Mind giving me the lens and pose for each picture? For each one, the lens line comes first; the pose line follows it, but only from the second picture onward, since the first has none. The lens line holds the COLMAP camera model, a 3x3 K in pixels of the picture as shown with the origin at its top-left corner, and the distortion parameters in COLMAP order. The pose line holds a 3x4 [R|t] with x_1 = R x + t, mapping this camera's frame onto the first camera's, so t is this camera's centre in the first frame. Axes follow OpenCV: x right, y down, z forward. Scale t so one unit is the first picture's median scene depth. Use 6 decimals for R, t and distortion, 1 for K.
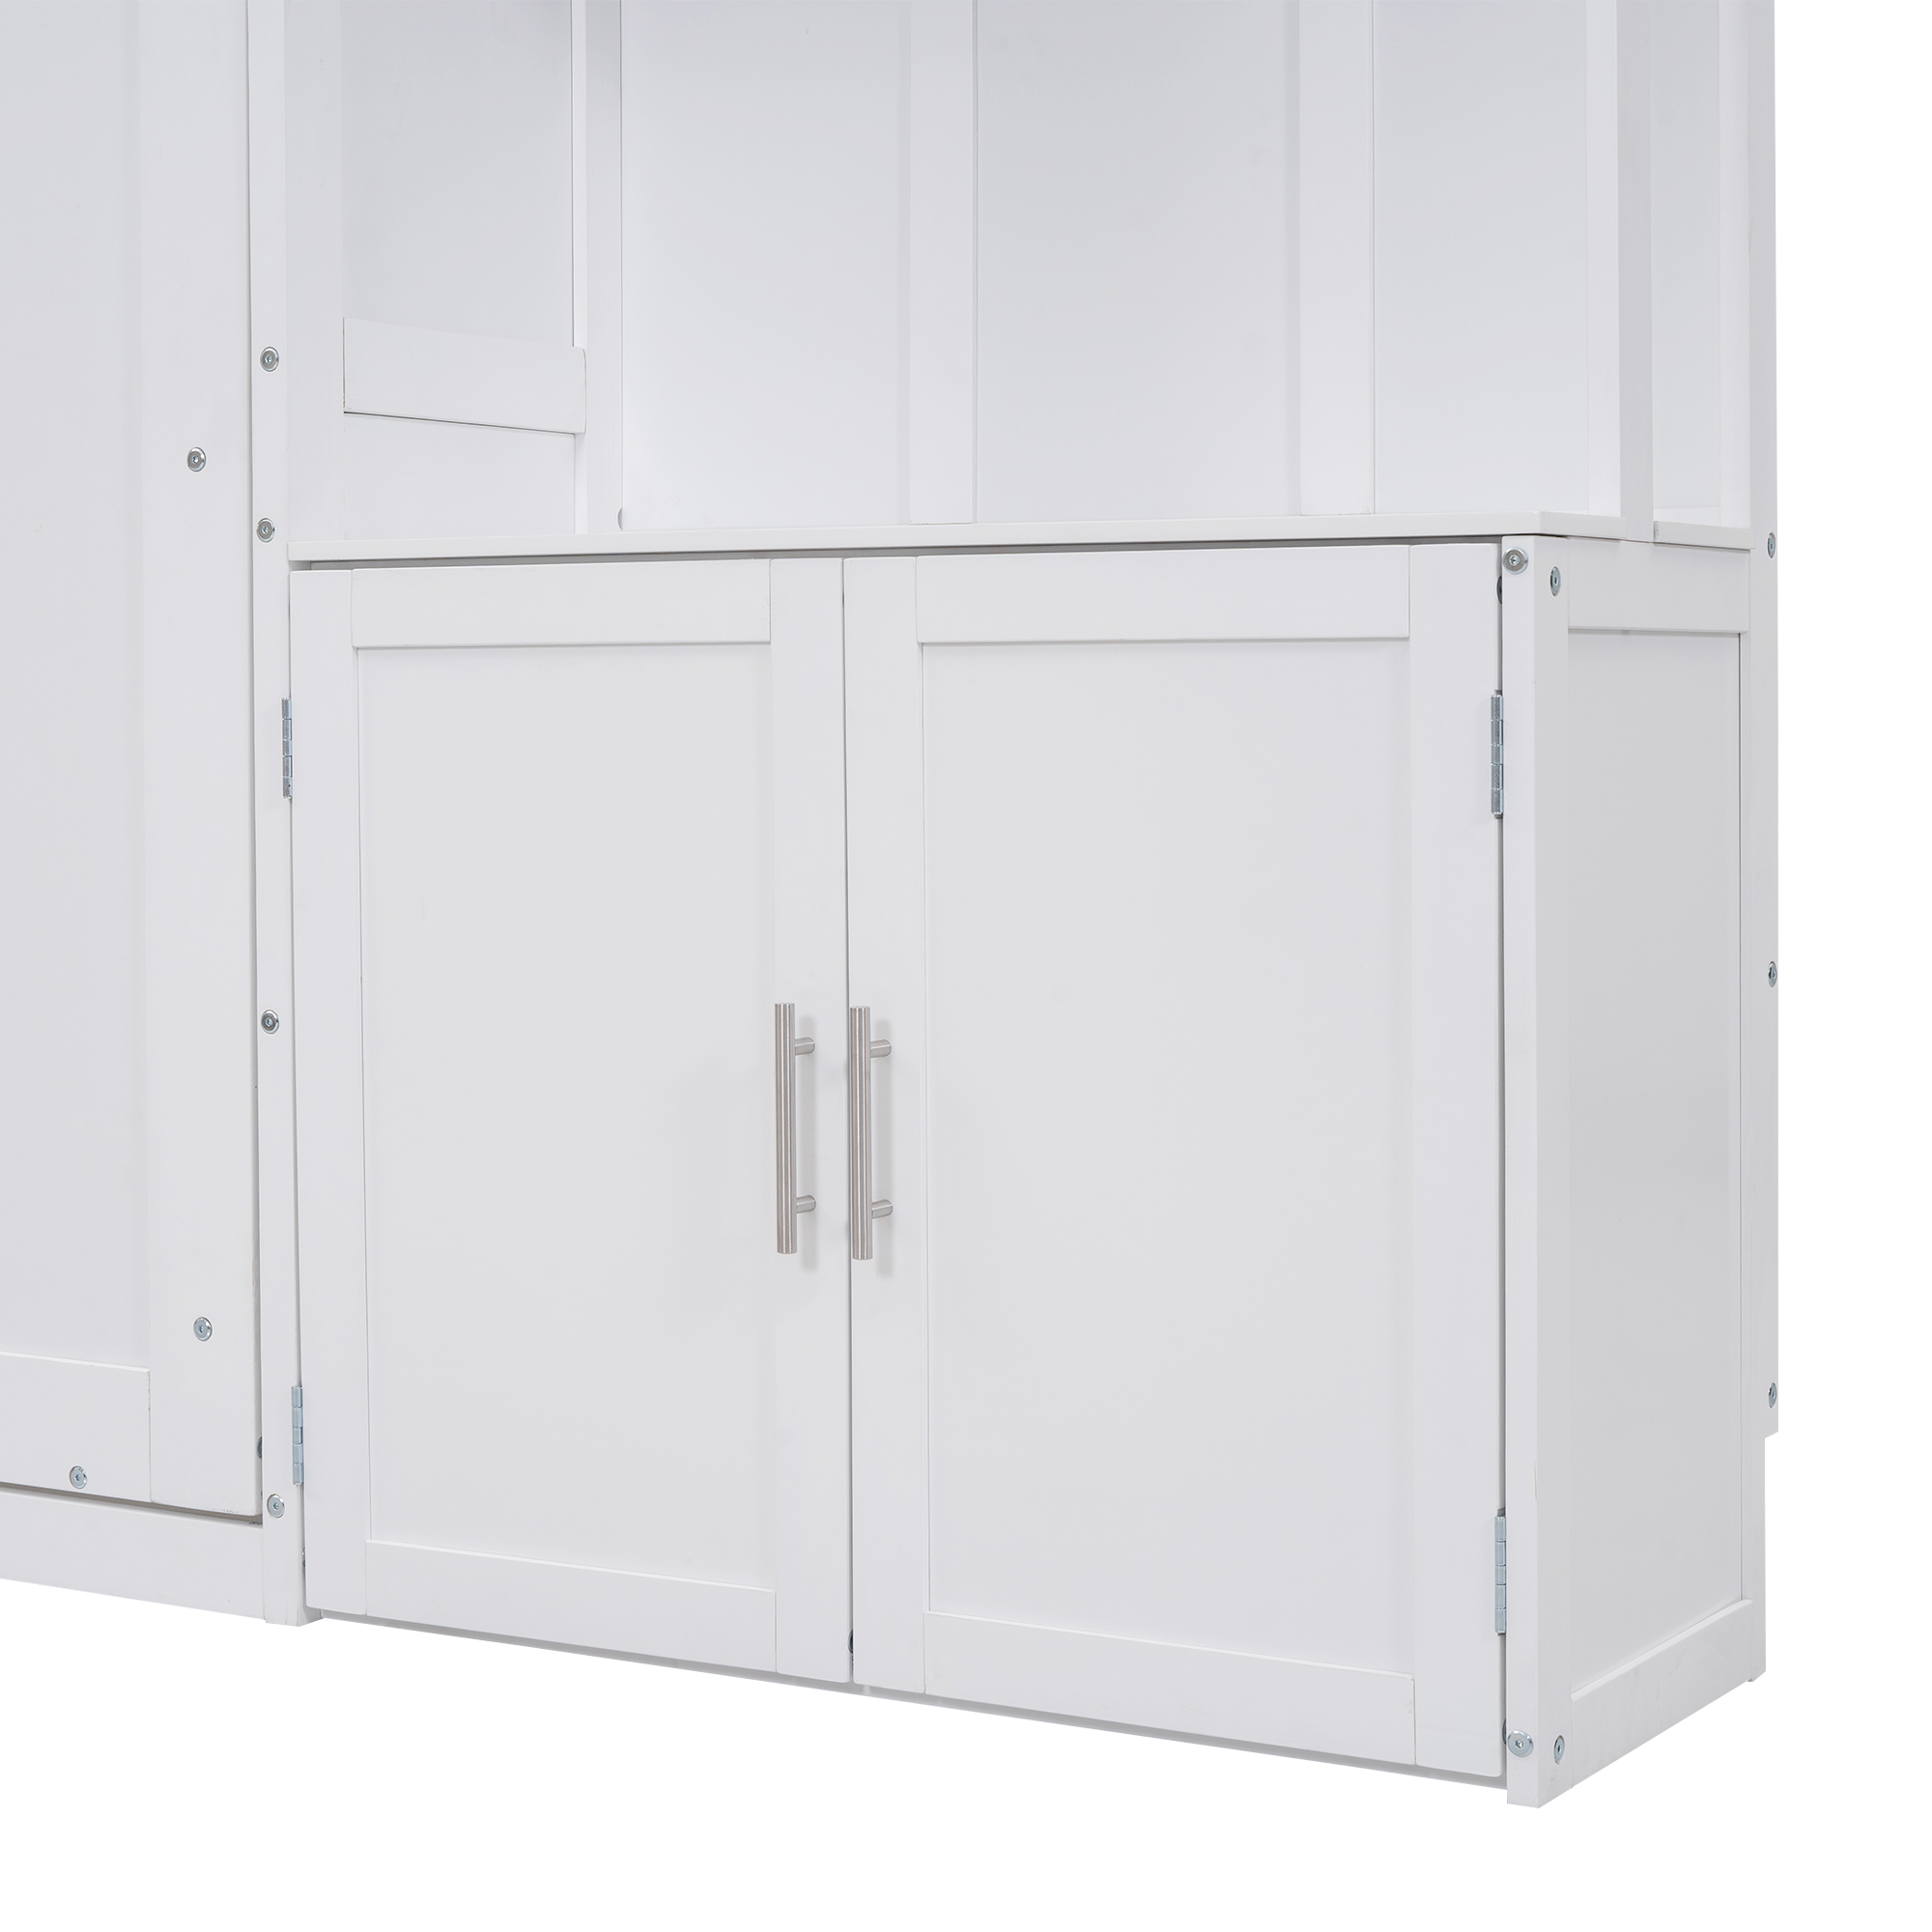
lens RADIAL K [[4258.5, 0, 757.2], [0, 4258.5, 853.3], [0, 0, 1]] dist [-0.005437, 0.159851]
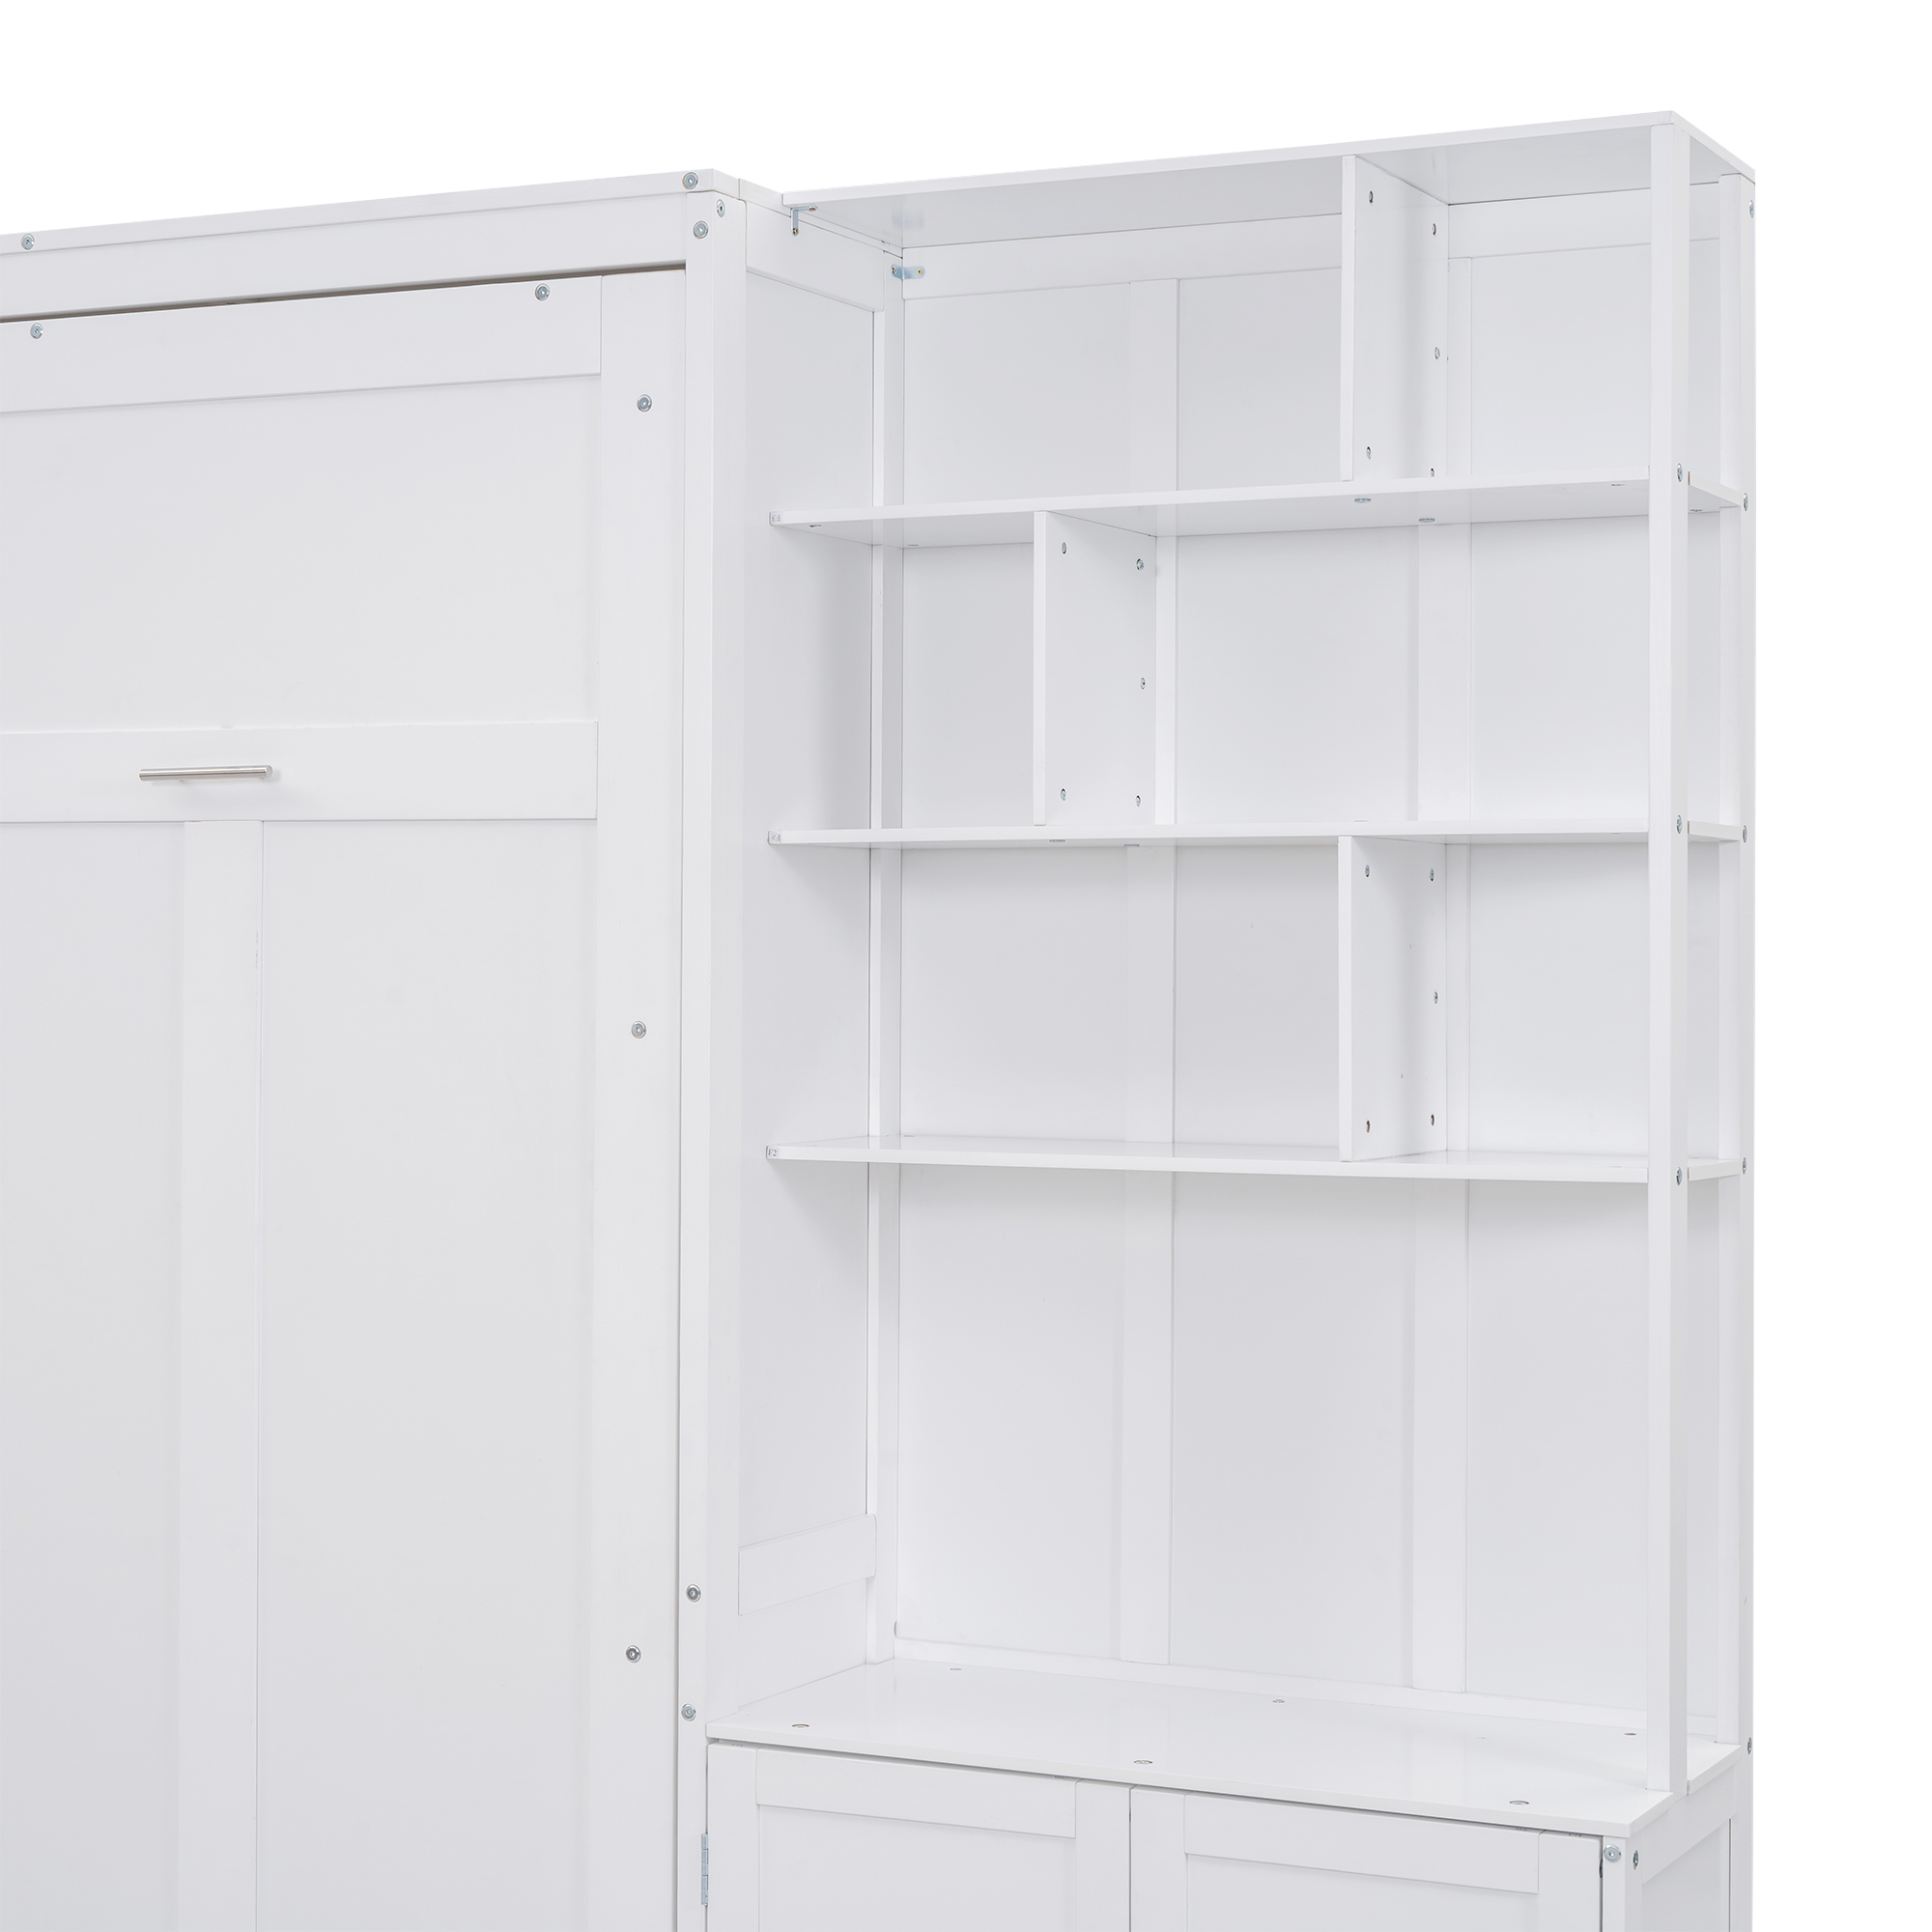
lens RADIAL K [[3988.4, 0, 897.2], [0, 3988.4, 960.9], [0, 0, 1]] dist [-0.050238, 0.172372]
pose [[0.994529, 0.006607, 0.104253, -0.199287], [-0.003526, 0.999553, -0.029704, -0.305744], [-0.104403, 0.029174, 0.994107, -0.341021]]
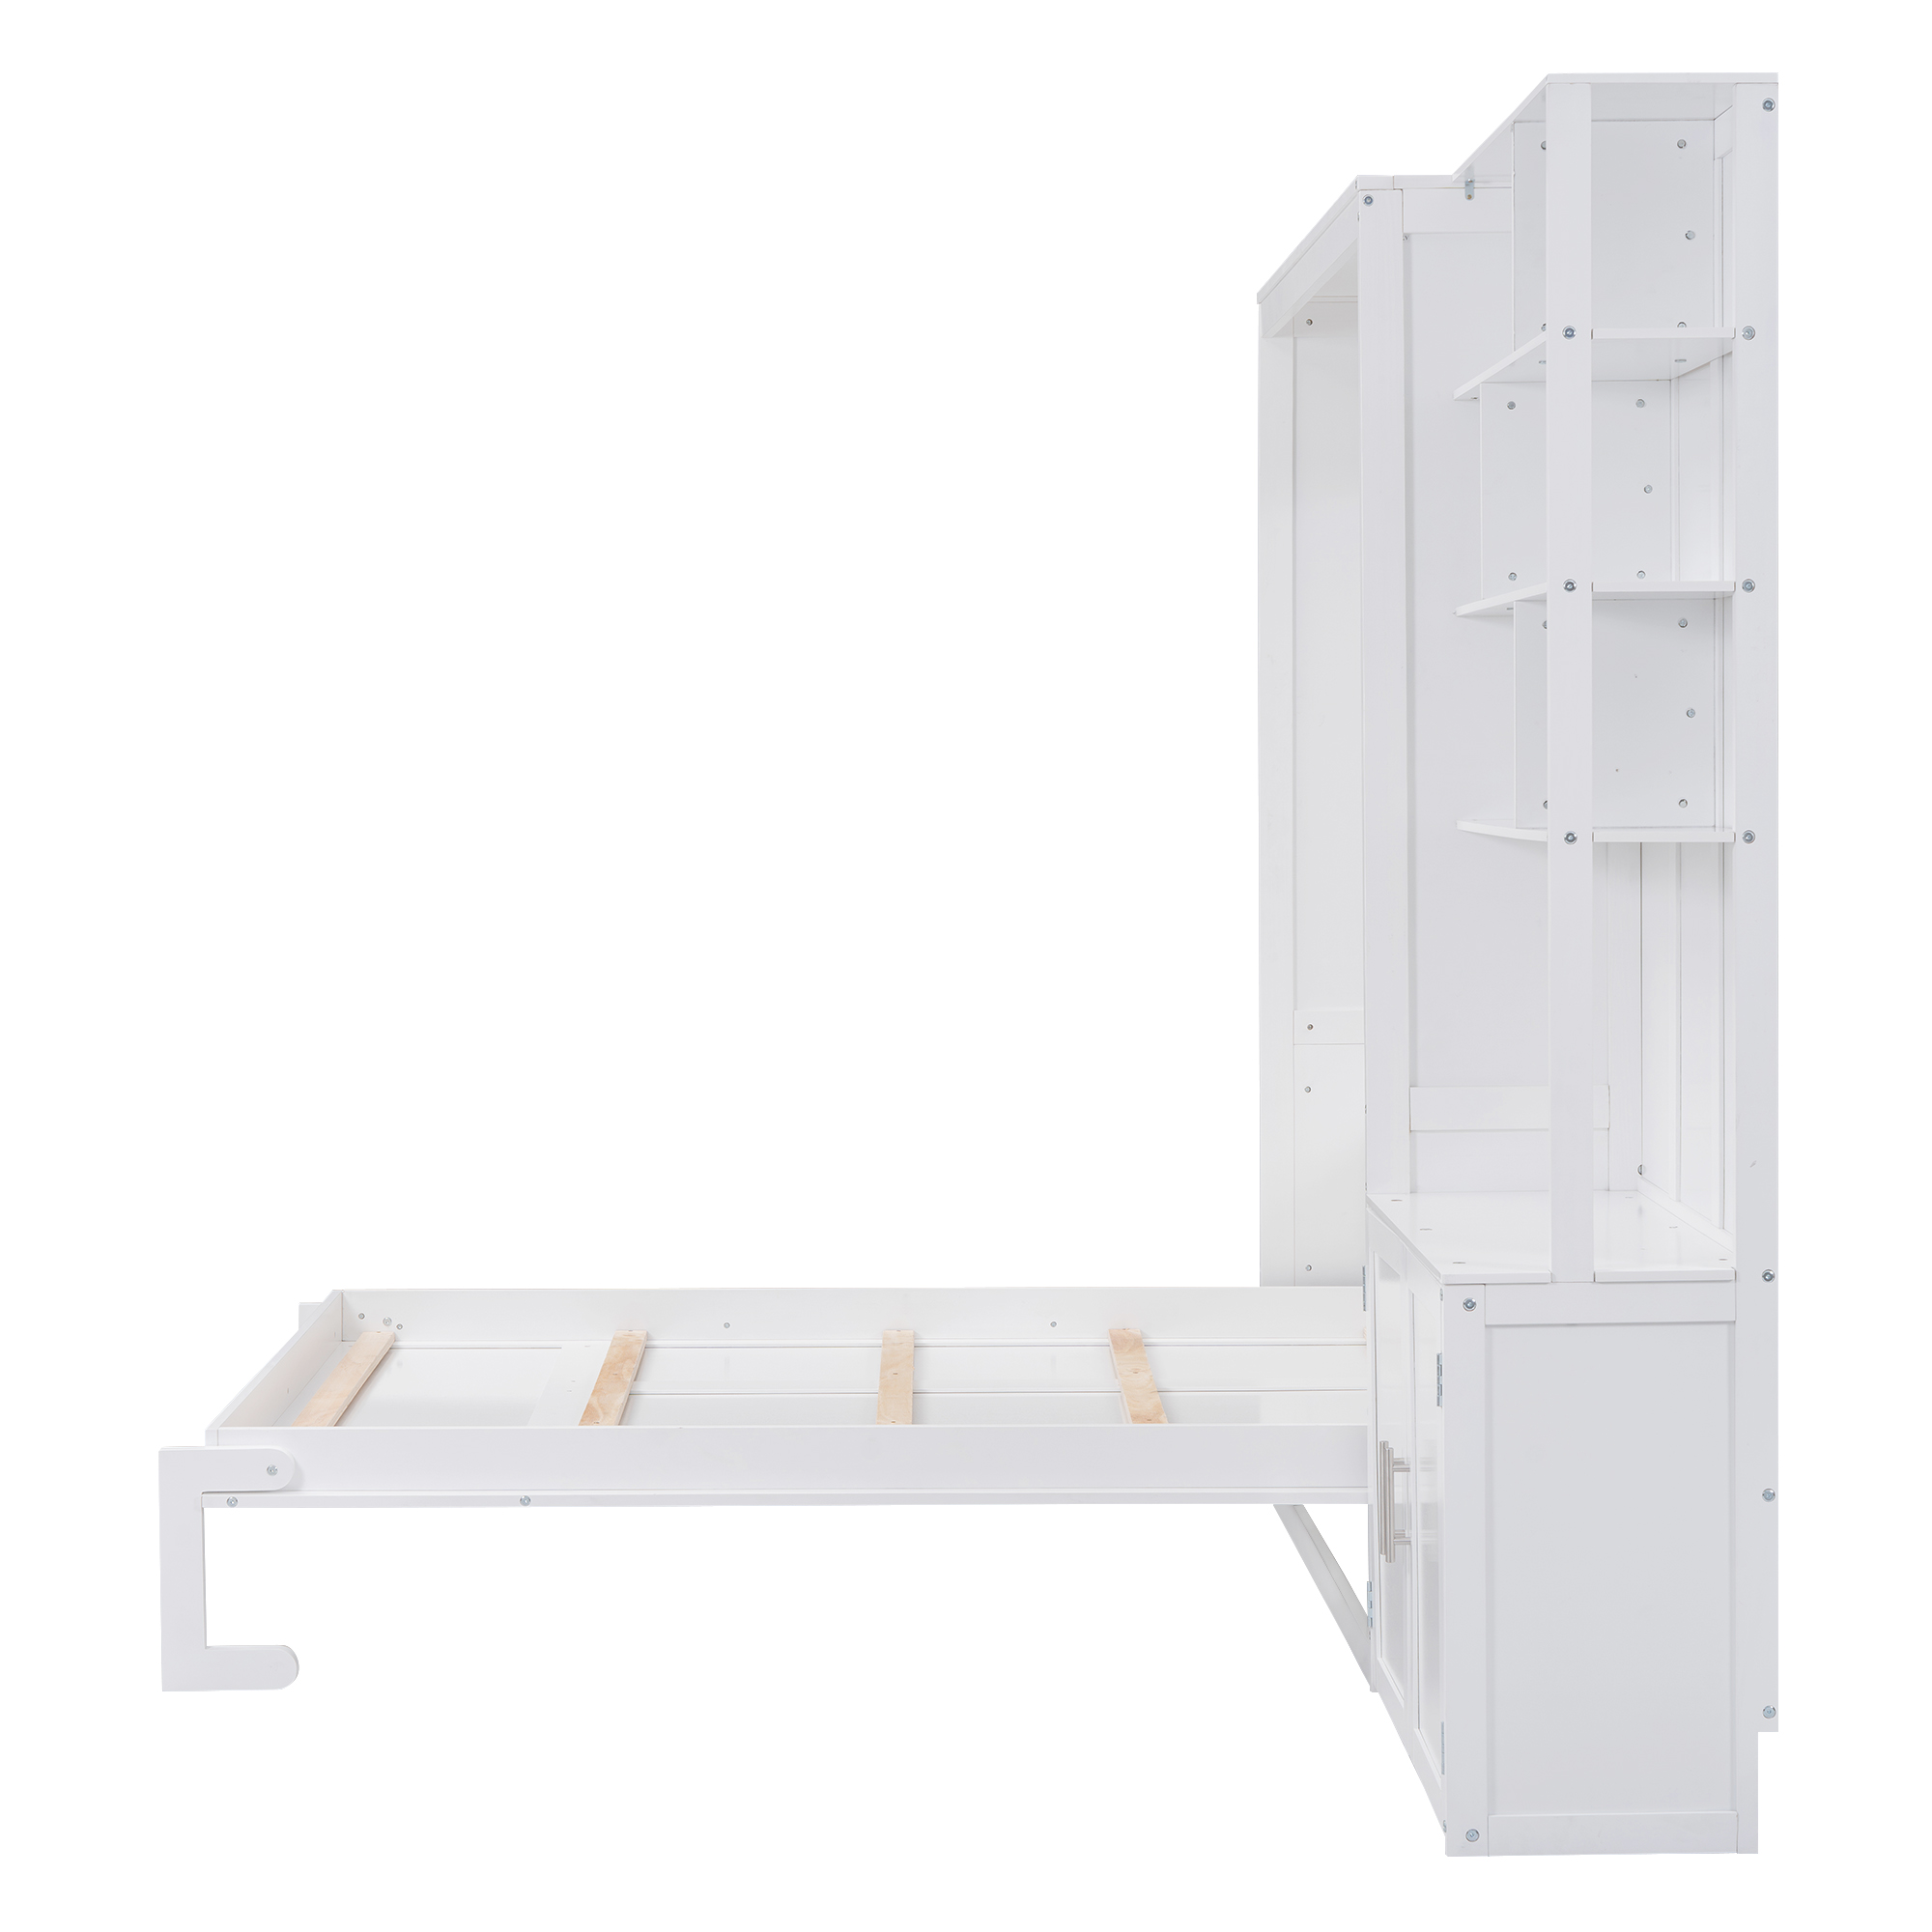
lens RADIAL K [[4441.2, 0, 966.2], [0, 4441.2, 1033.0], [0, 0, 1]] dist [0.009361, 0.058078]
pose [[0.522847, 0.049751, -0.850974, 1.796555], [-0.017686, 0.998714, 0.047522, -0.277211], [0.852243, -0.009797, 0.523054, -0.376374]]
